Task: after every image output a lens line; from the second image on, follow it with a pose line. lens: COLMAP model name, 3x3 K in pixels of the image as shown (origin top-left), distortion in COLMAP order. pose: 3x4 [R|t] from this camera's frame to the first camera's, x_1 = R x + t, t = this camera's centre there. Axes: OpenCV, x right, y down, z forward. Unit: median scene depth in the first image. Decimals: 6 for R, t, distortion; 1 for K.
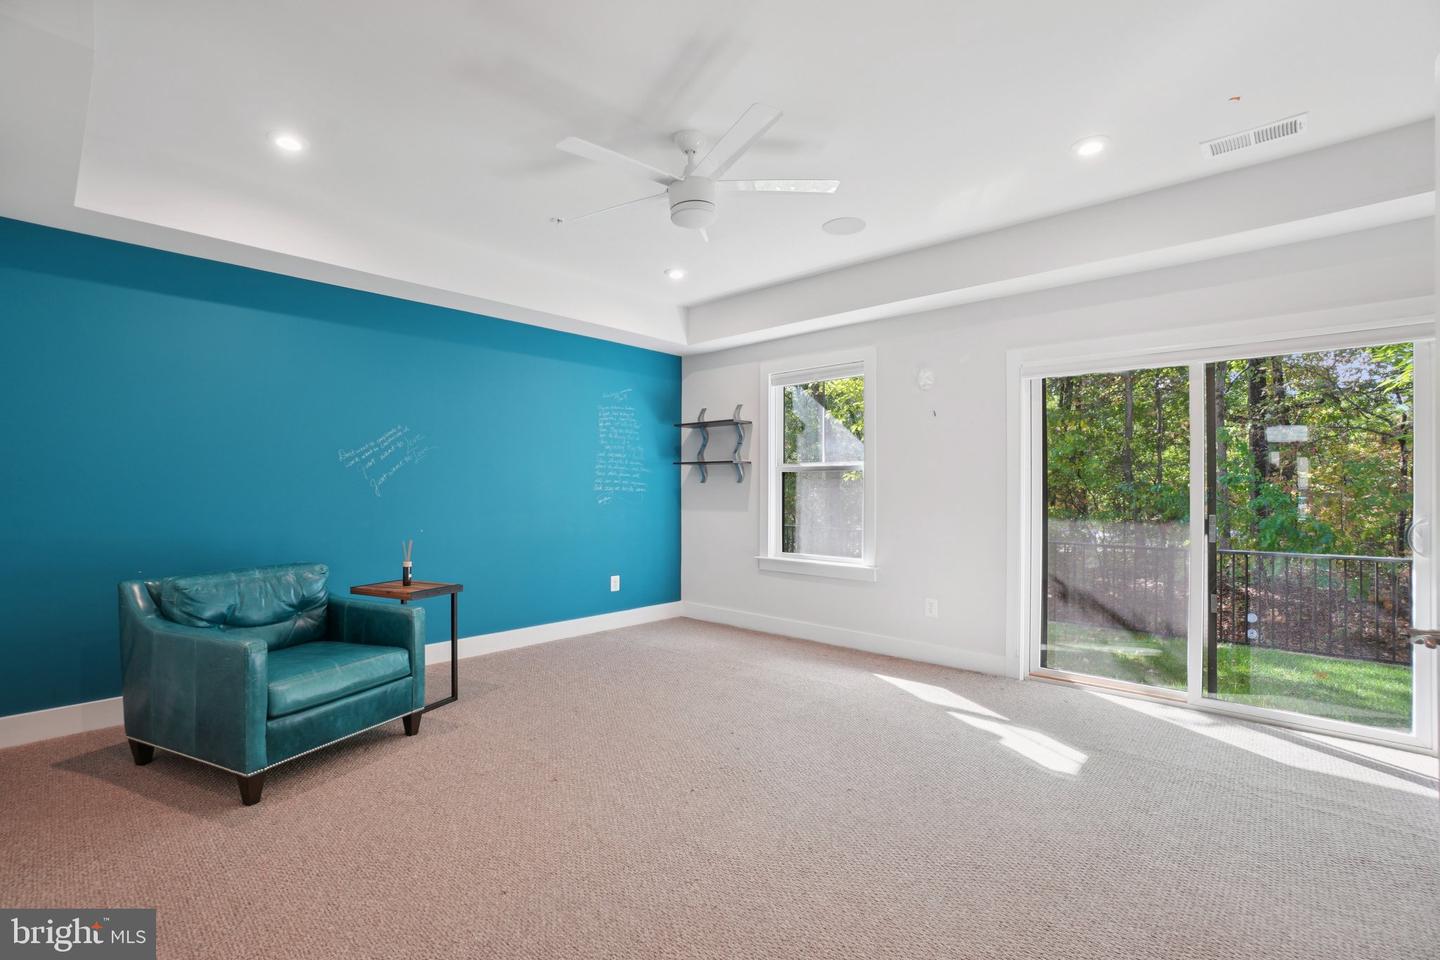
lens RADIAL K [[631.1, 0, 720.0], [0, 631.1, 480.0], [0, 0, 1]] dist [0.001777, 0.000007]
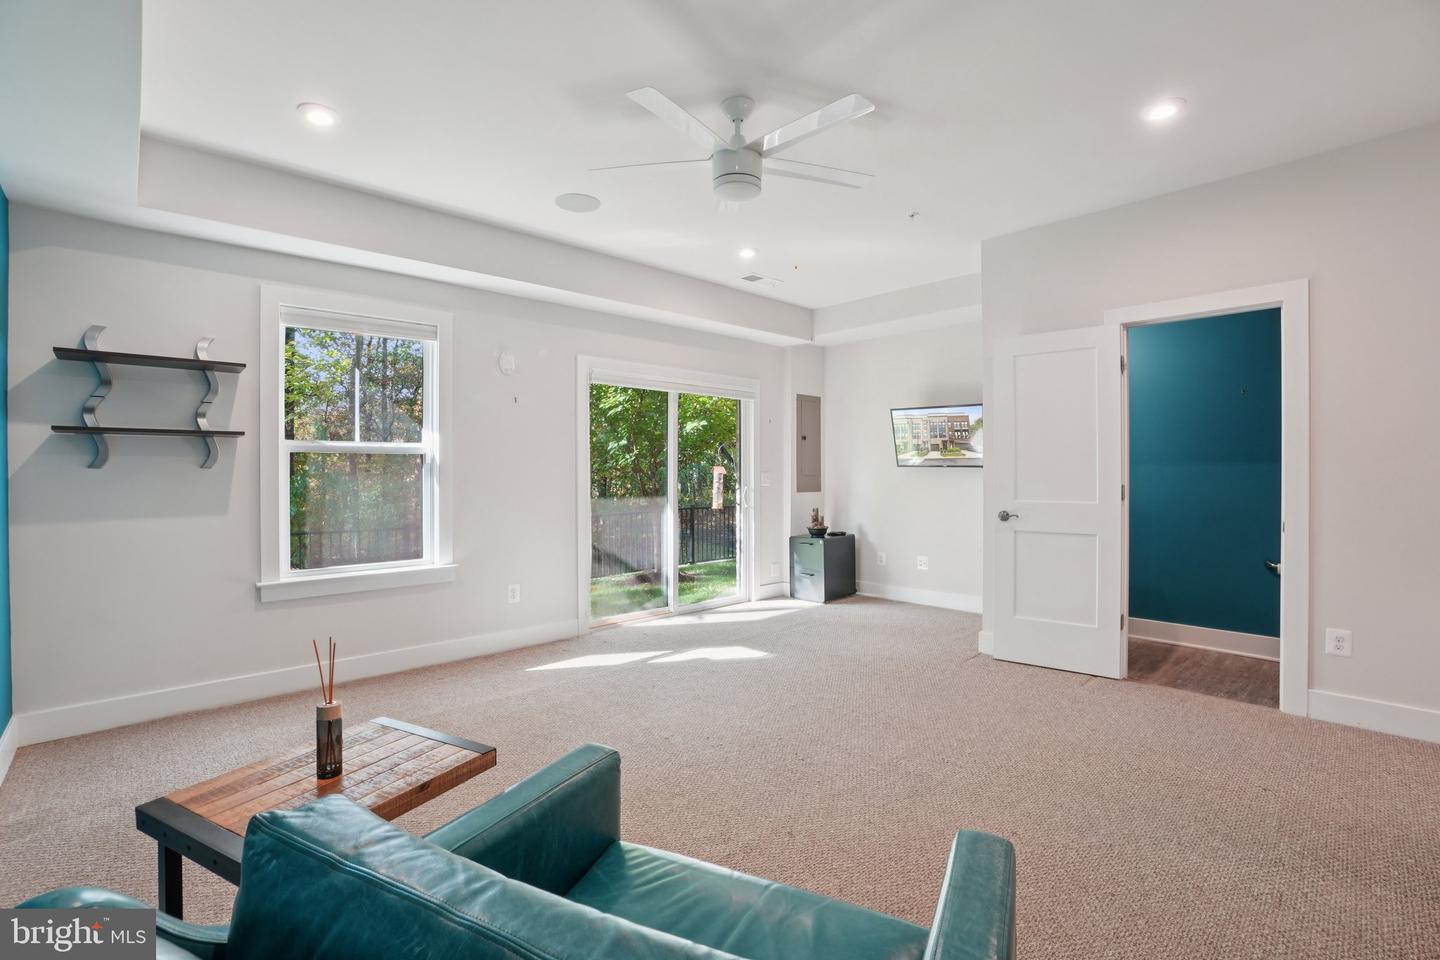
lens RADIAL K [[647.0, 0, 709.1], [0, 647.0, 478.5], [0, 0, 1]] dist [-0.050736, 0.019970]
pose [[0.111856, -0.014728, 0.993615, -0.525162], [-0.009416, 0.999830, 0.015880, 0.000611], [-0.993680, -0.011132, 0.111699, 0.477932]]
